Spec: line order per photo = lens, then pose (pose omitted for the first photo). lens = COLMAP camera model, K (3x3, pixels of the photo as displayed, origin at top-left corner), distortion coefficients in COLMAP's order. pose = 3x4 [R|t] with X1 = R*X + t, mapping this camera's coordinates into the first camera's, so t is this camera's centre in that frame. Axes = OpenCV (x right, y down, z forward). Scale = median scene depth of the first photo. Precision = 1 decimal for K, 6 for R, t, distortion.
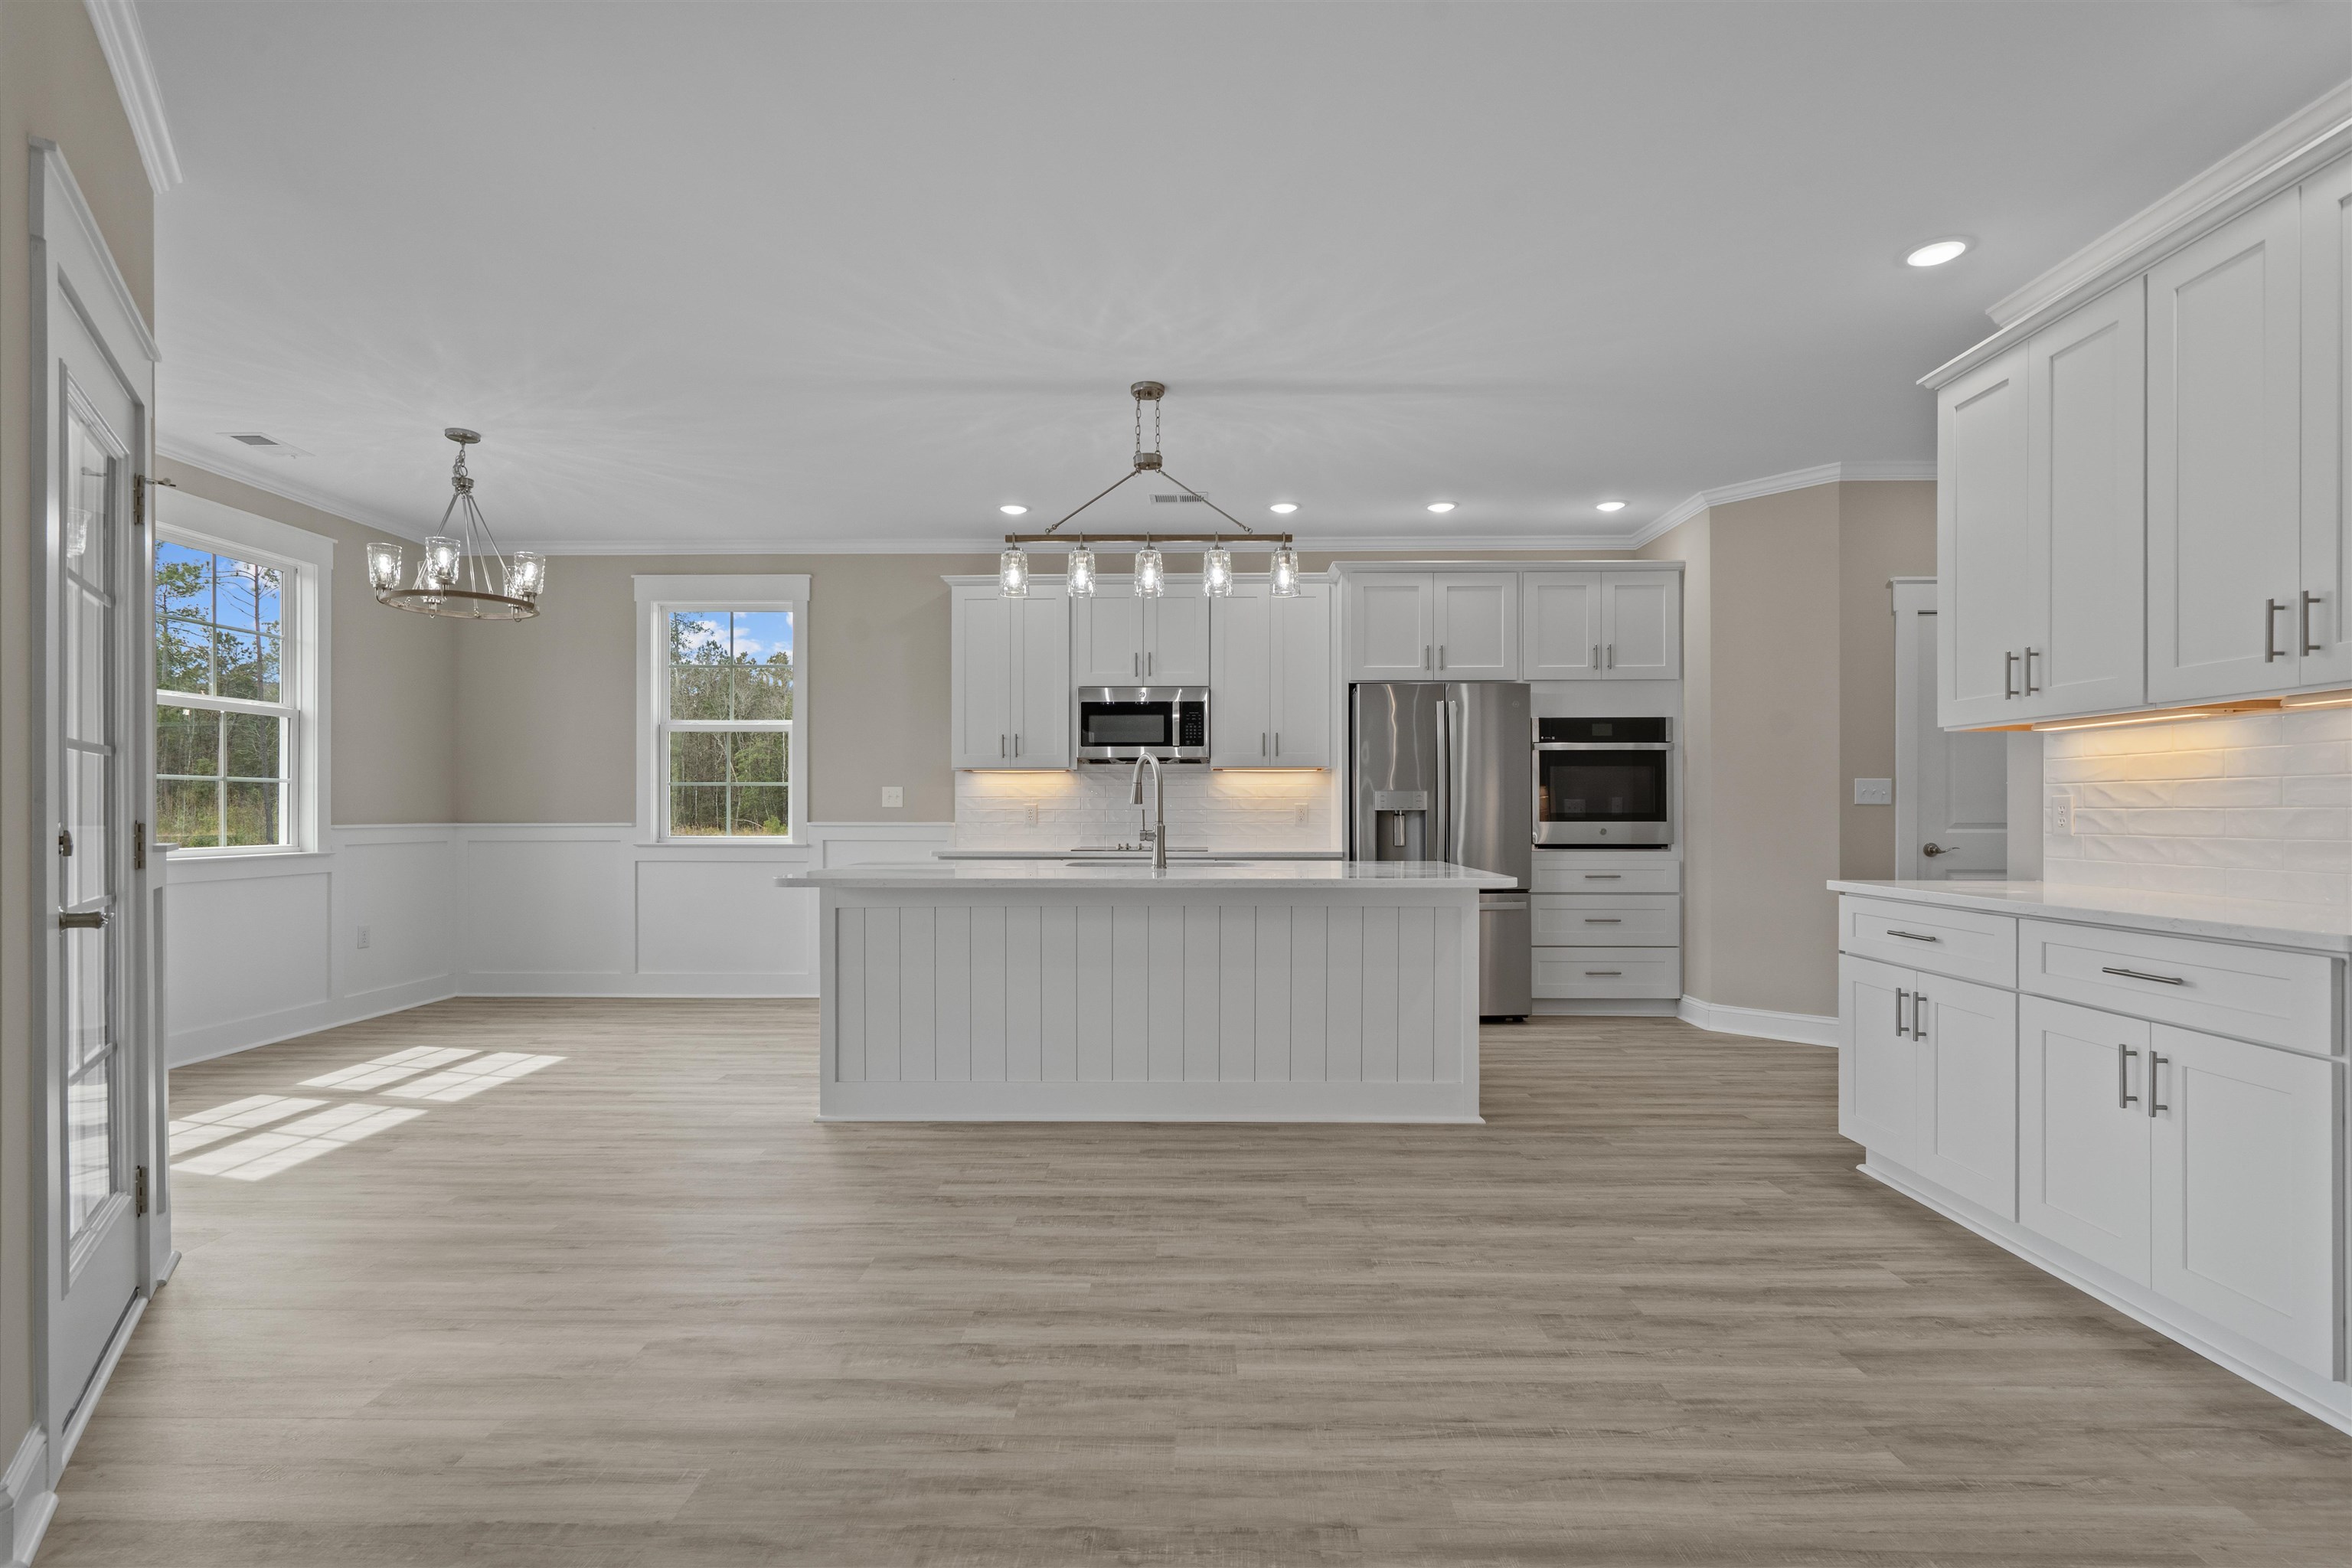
lens RADIAL K [[1114.6, 0, 1174.9], [0, 1114.6, 807.8], [0, 0, 1]] dist [0.000246, 0.000564]
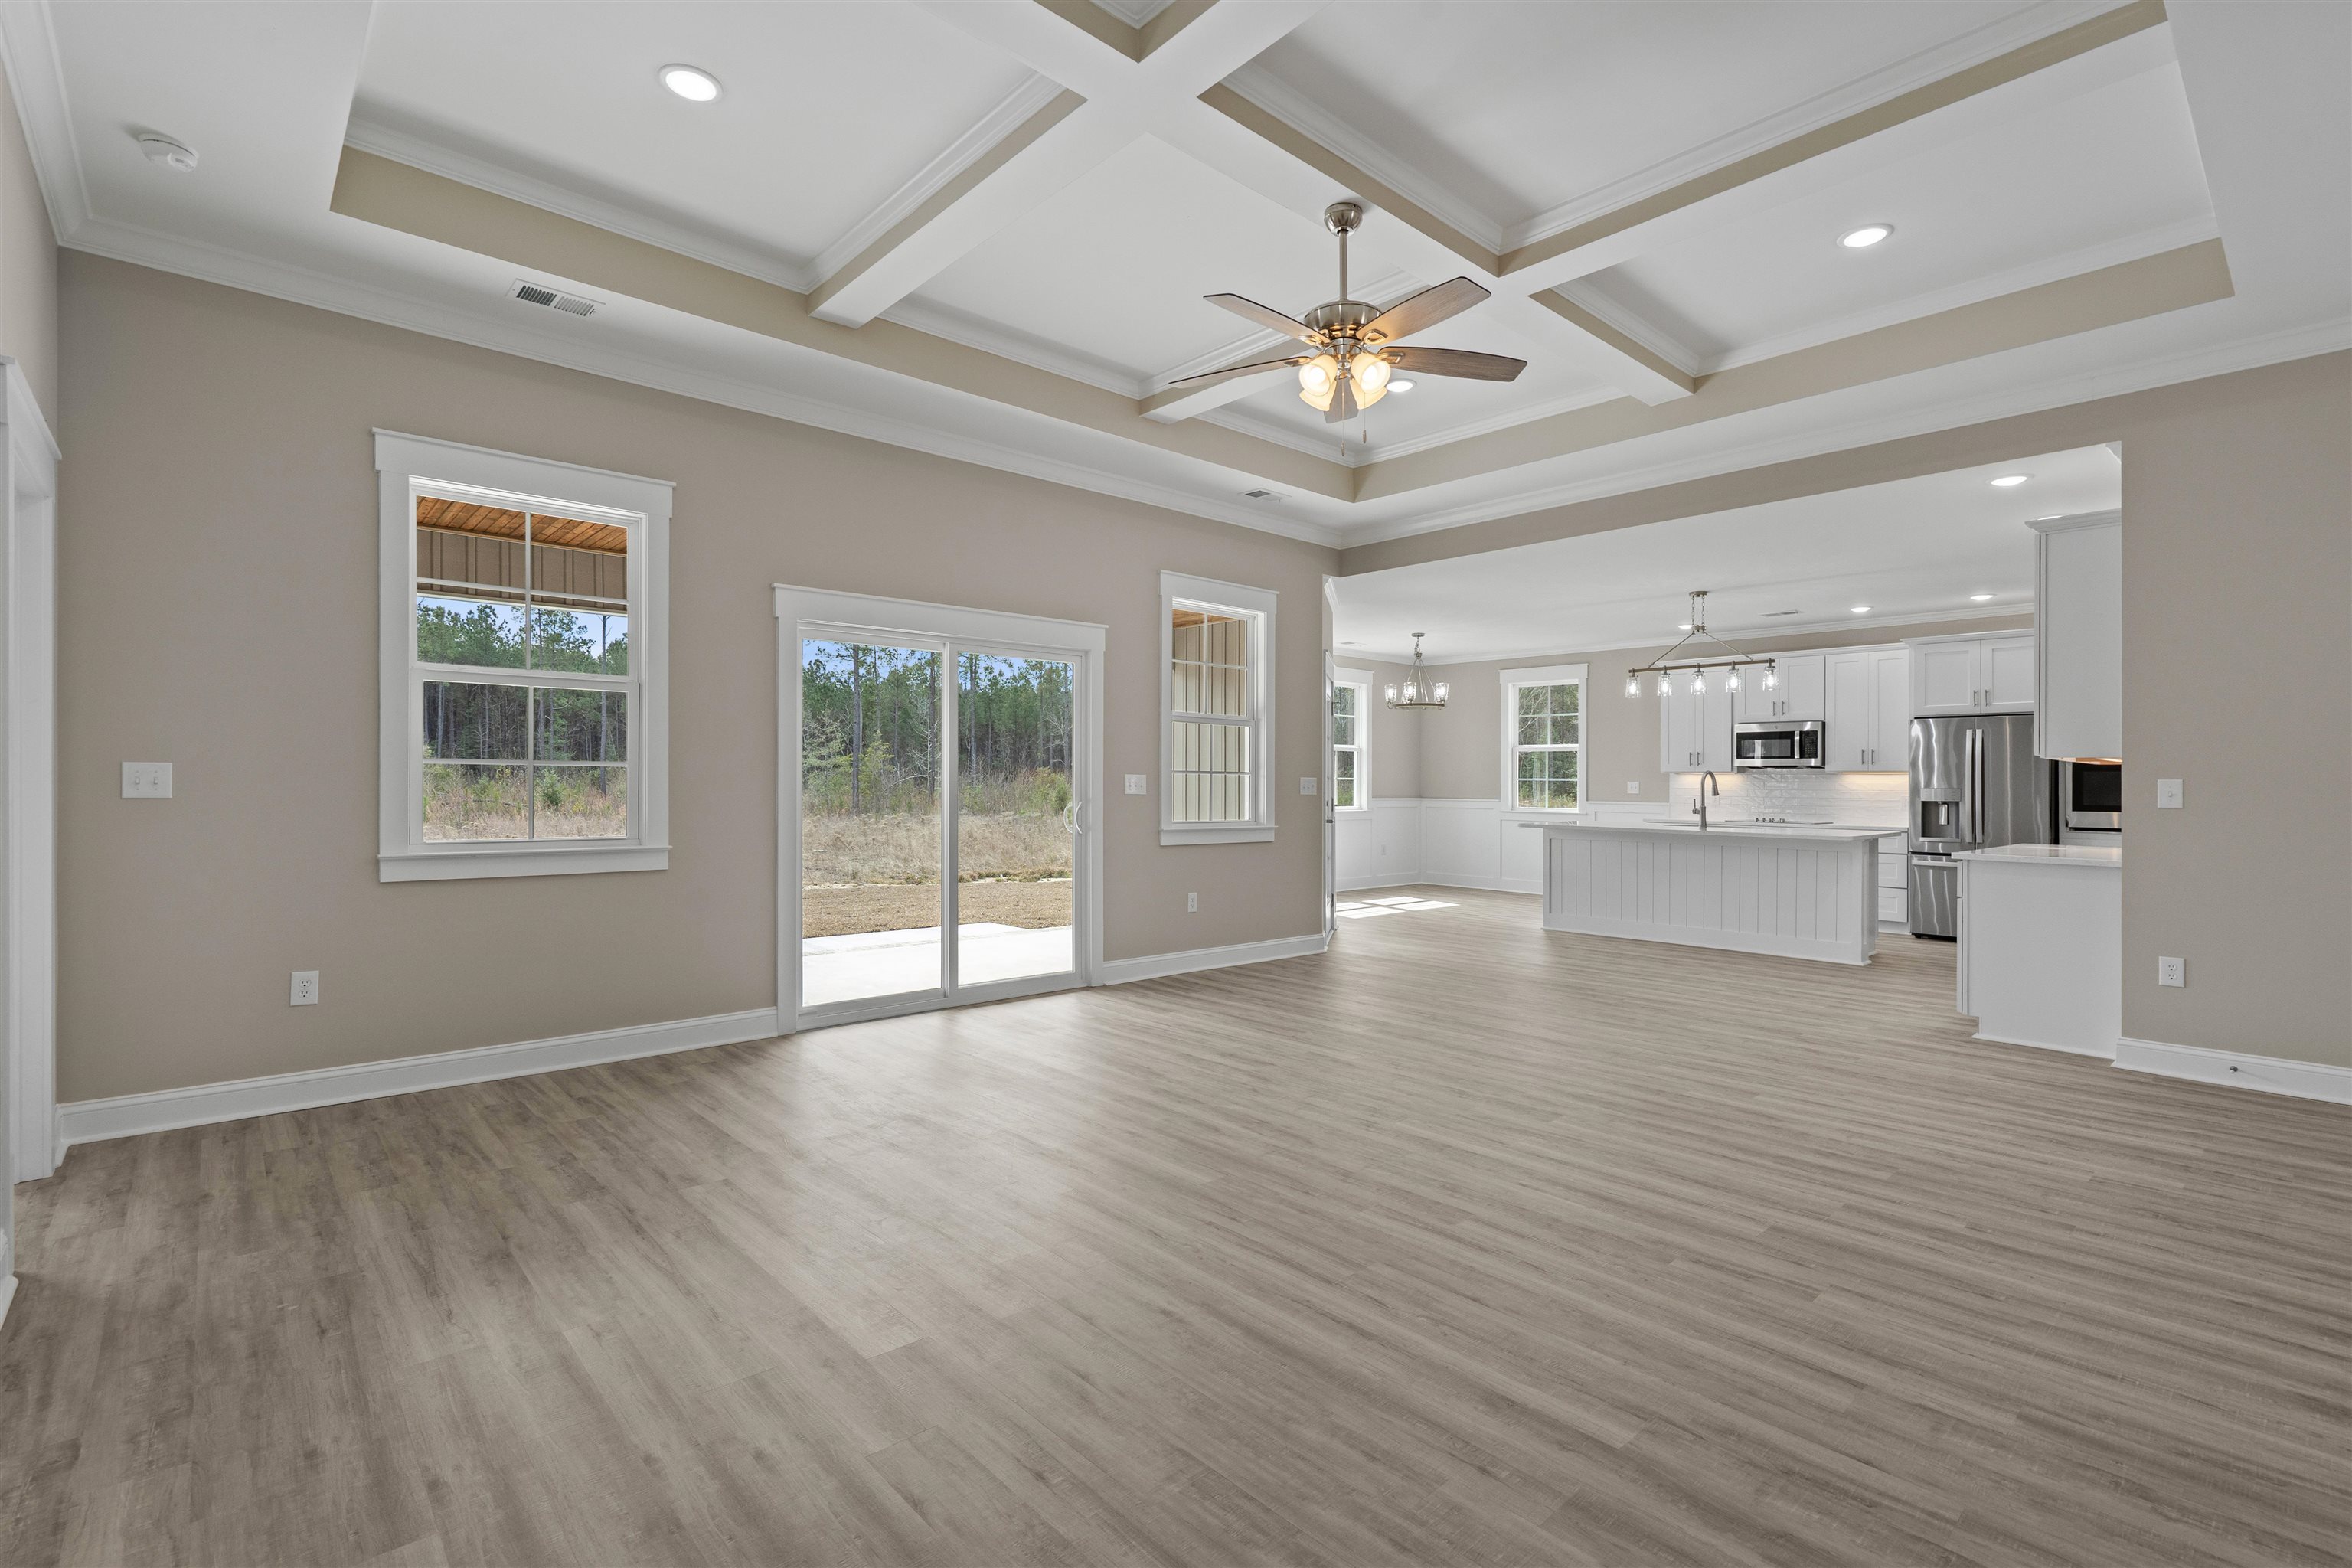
lens RADIAL K [[1064.8, 0, 1179.8], [0, 1064.8, 772.4], [0, 0, 1]] dist [-0.002367, 0.000123]
pose [[0.683402, -0.000544, -0.730042, 0.752196], [-0.007088, 0.999948, -0.007380, -0.025340], [0.730008, 0.010218, 0.683362, -1.031619]]
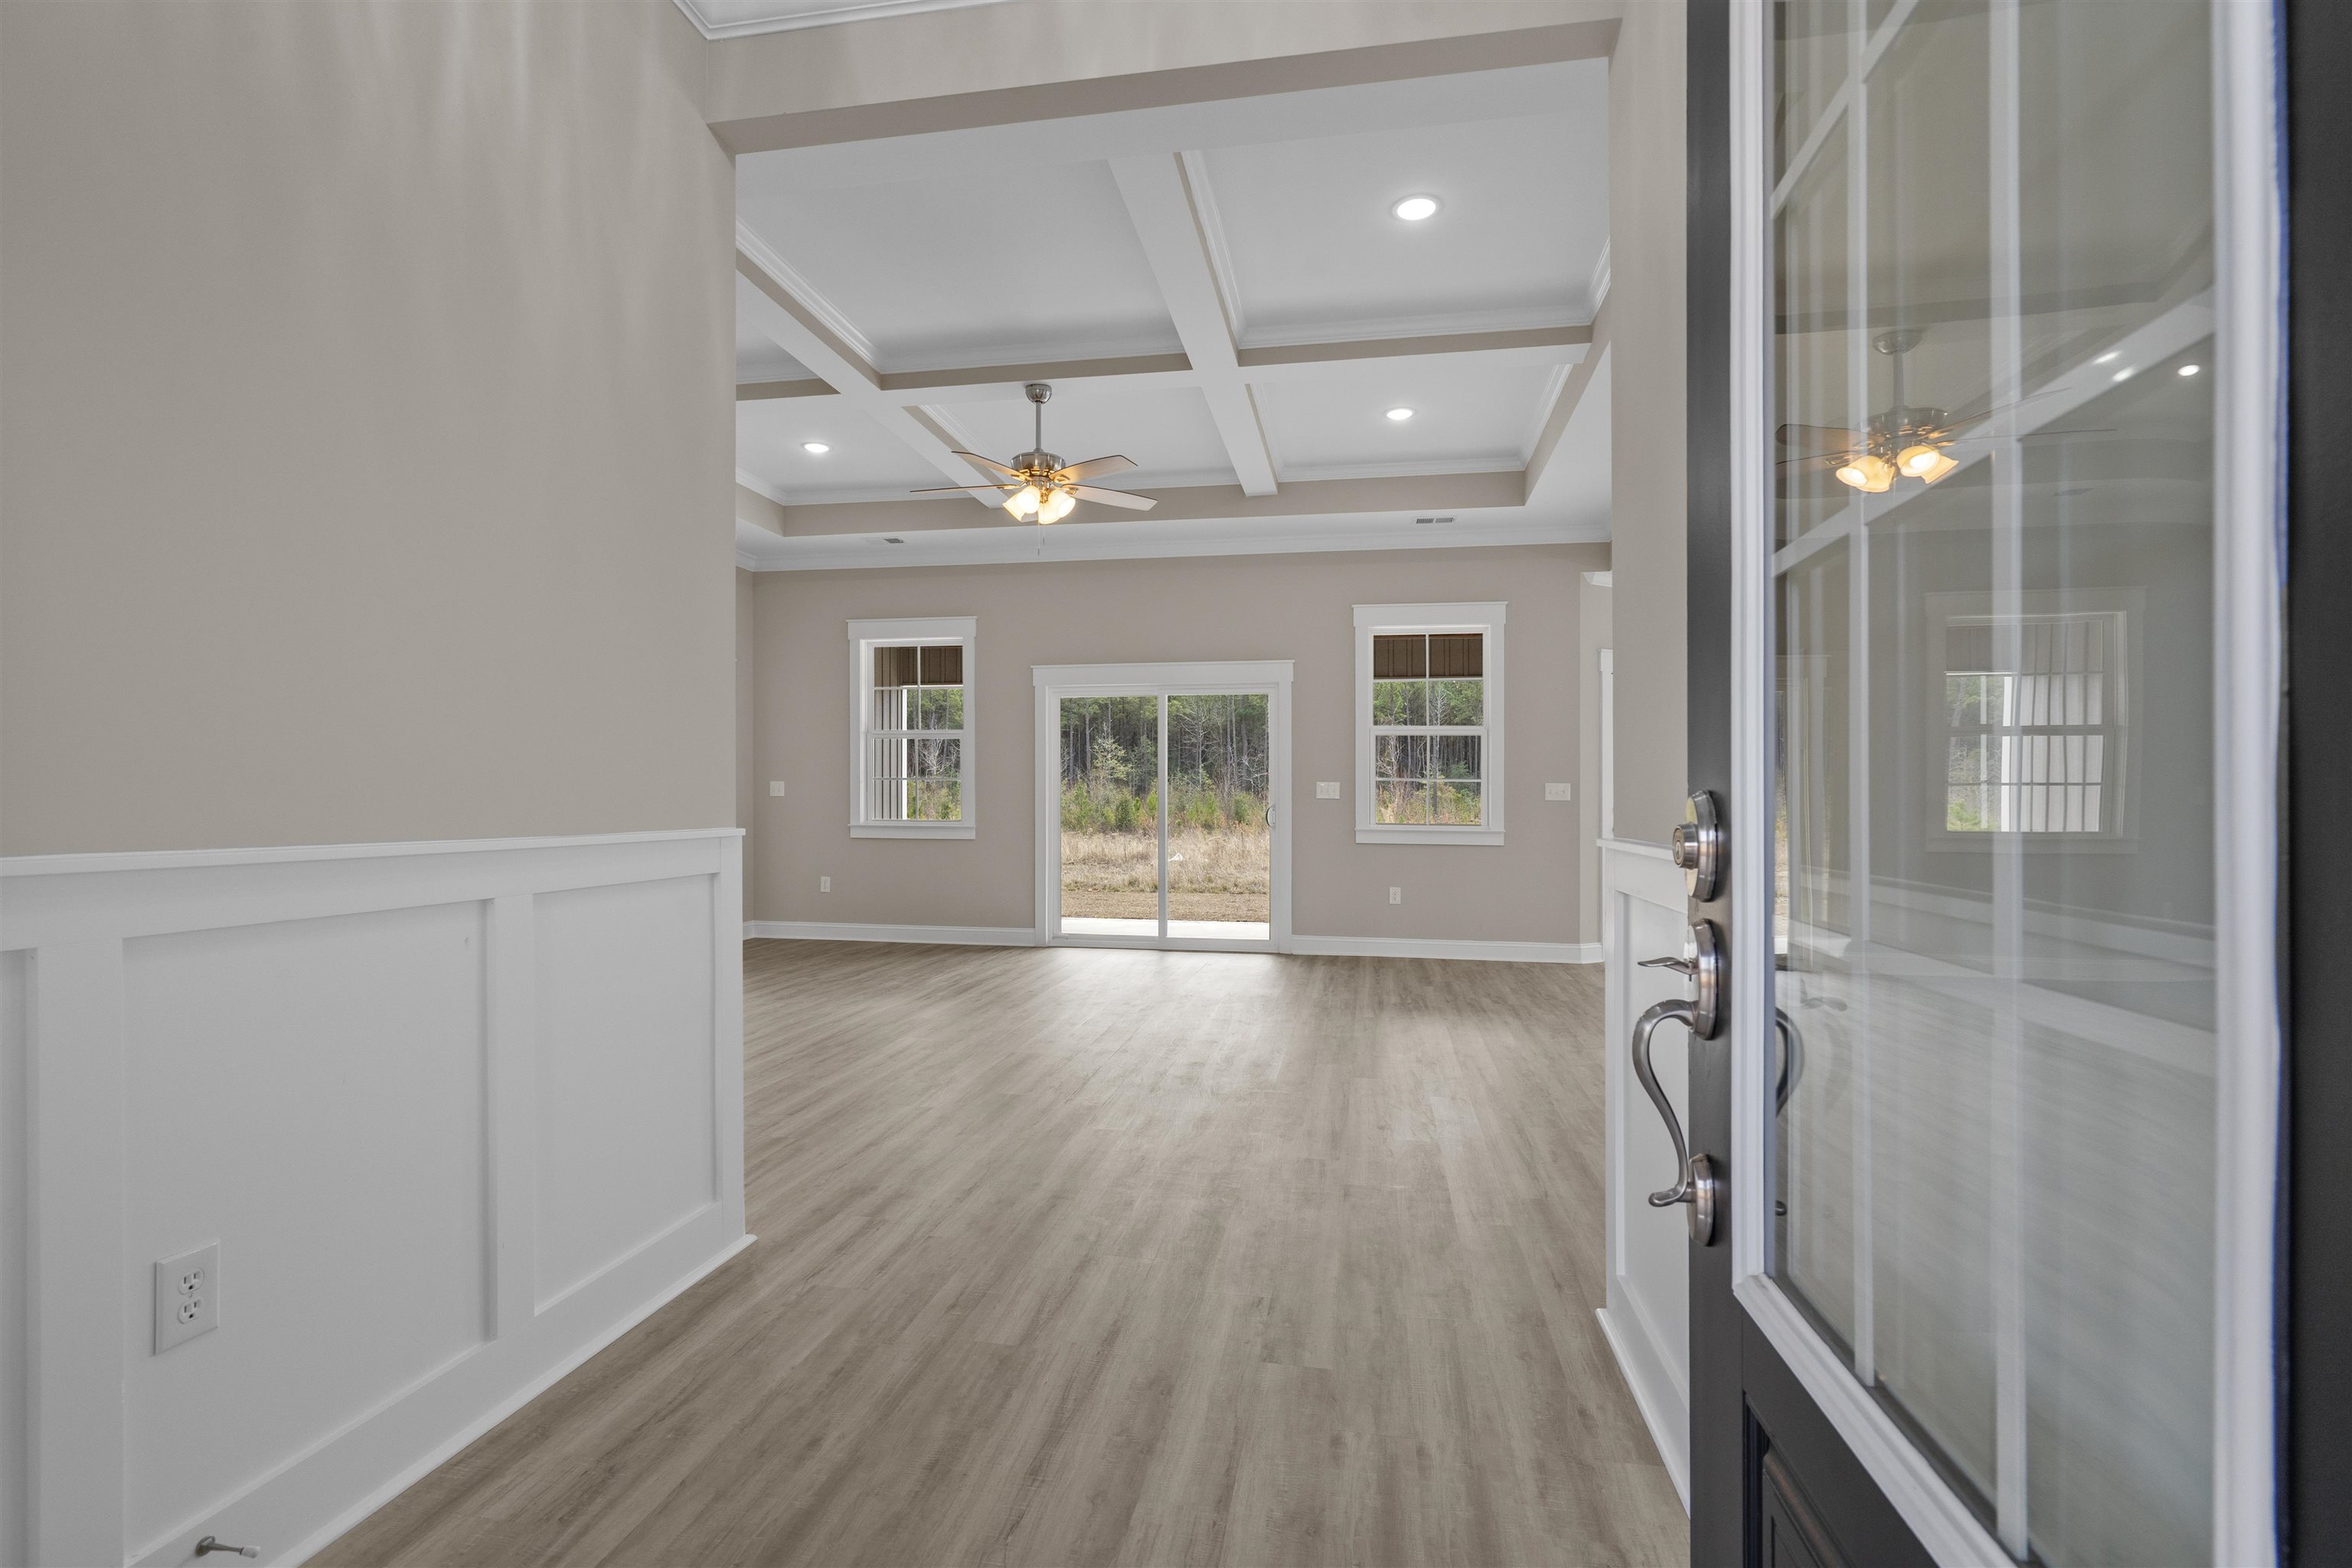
lens RADIAL K [[1070.0, 0, 1177.2], [0, 1070.0, 795.3], [0, 0, 1]] dist [-0.003428, 0.000847]
pose [[-0.161696, -0.003282, -0.986835, 1.428860], [-0.004024, 0.999988, -0.002666, -0.002648], [0.986832, 0.003540, -0.161708, 0.014785]]
